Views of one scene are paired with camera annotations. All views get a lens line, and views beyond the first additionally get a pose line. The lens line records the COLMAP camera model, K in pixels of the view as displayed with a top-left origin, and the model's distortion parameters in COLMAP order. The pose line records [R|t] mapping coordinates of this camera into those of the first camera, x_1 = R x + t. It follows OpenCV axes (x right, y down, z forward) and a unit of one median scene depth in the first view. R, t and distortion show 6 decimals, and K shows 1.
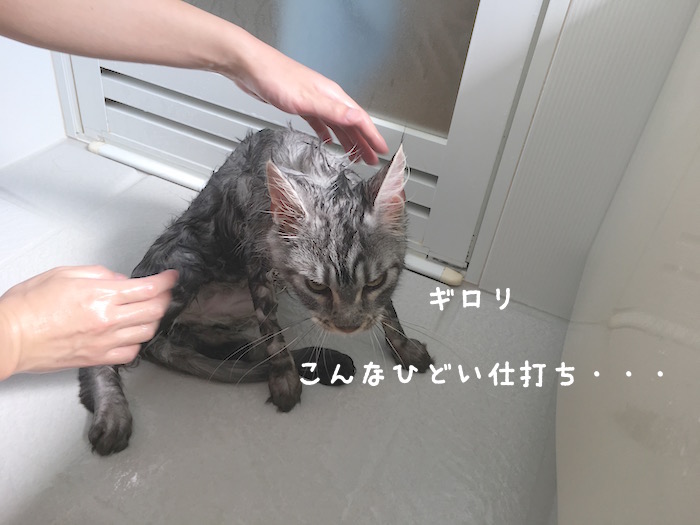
lens RADIAL K [[575.5, 0, 350.0], [0, 575.5, 262.5], [0, 0, 1]] dist [0.007297, 0.000127]
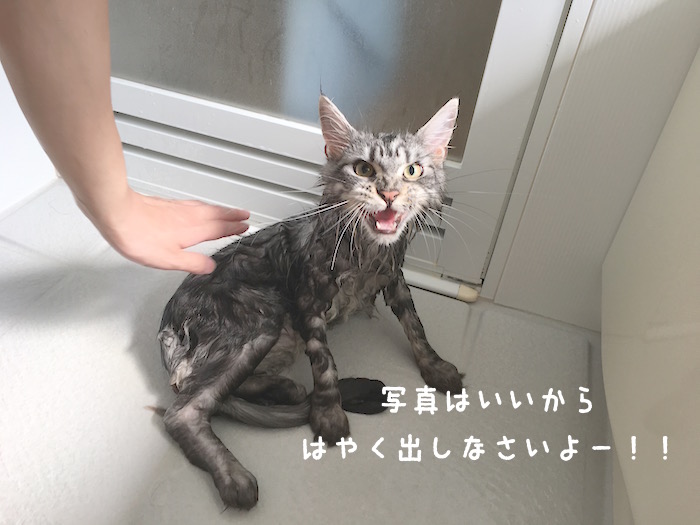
lens RADIAL K [[575.5, 0, 350.0], [0, 575.5, 262.5], [0, 0, 1]] dist [0.007297, 0.000127]
pose [[0.994119, -0.072064, 0.080839, -0.110669], [0.073024, 0.997290, -0.008986, -0.036812], [-0.079973, 0.014837, 0.996687, -0.007981]]
